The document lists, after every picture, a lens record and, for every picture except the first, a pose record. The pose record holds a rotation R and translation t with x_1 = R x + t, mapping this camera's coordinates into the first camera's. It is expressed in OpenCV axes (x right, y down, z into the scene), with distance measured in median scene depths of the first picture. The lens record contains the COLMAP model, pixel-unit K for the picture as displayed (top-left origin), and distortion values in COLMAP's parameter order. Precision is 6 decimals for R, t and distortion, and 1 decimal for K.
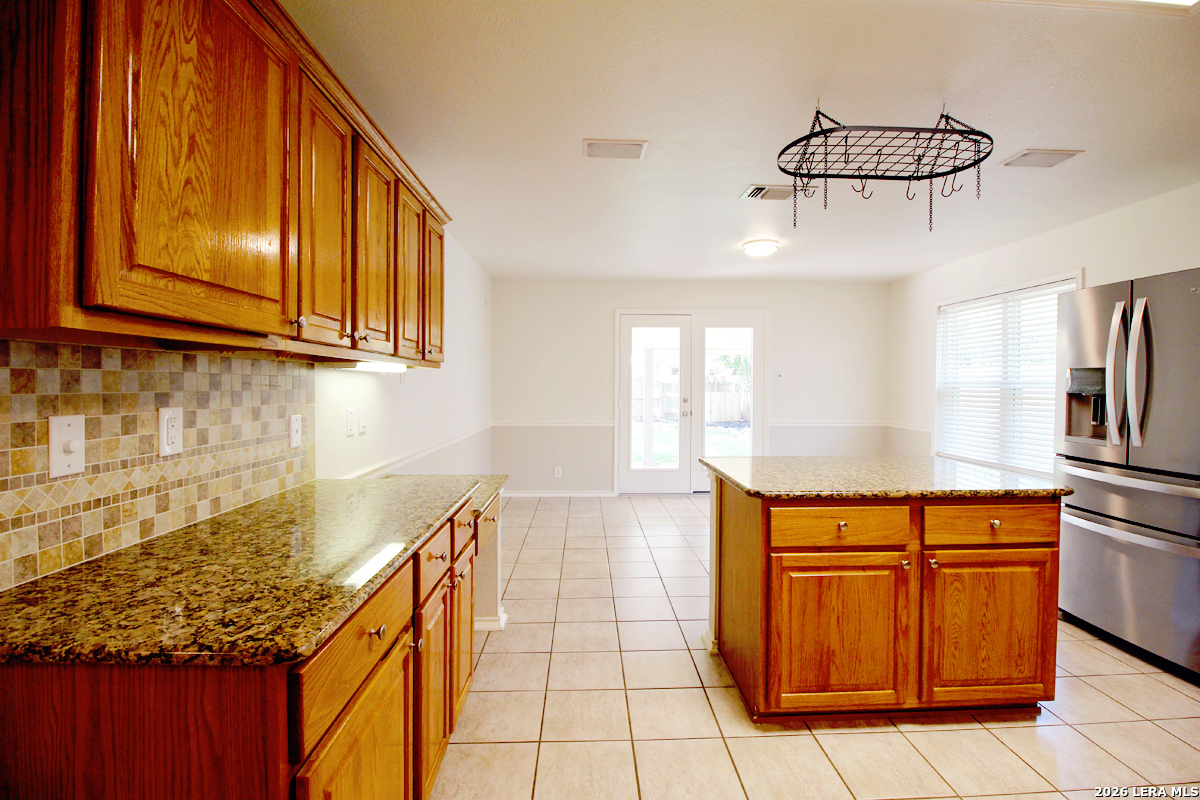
lens RADIAL K [[554.5, 0, 606.6], [0, 554.5, 391.1], [0, 0, 1]] dist [-0.001290, -0.012563]
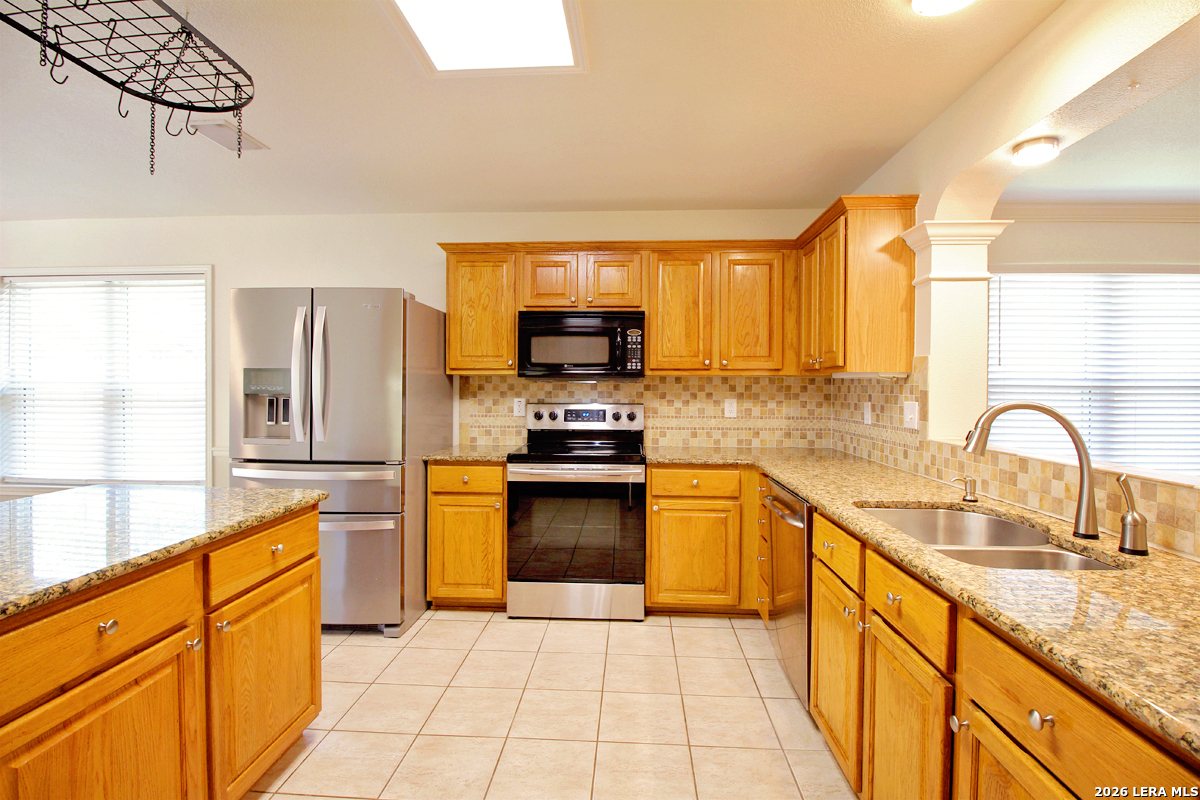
lens RADIAL K [[554.5, 0, 606.6], [0, 554.5, 391.1], [0, 0, 1]] dist [-0.001290, -0.012563]
pose [[0.089416, -0.011598, 0.995927, -0.094638], [0.009884, 0.999893, 0.010757, -0.007545], [-0.995945, 0.008882, 0.089521, 0.406032]]
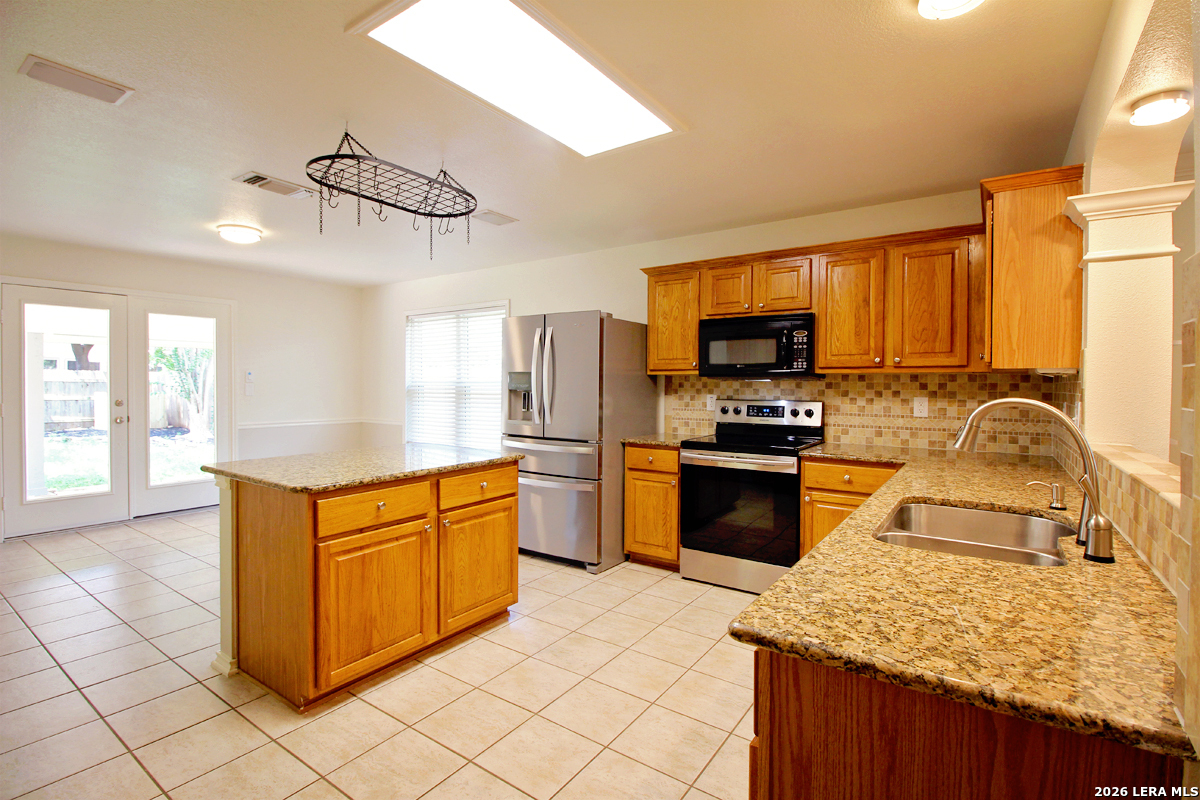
lens RADIAL K [[554.5, 0, 606.6], [0, 554.5, 391.1], [0, 0, 1]] dist [-0.001290, -0.012563]
pose [[0.599365, -0.011451, 0.800394, -0.206838], [0.009217, 0.999930, 0.007403, -0.000477], [-0.800423, 0.002940, 0.599429, -0.067785]]
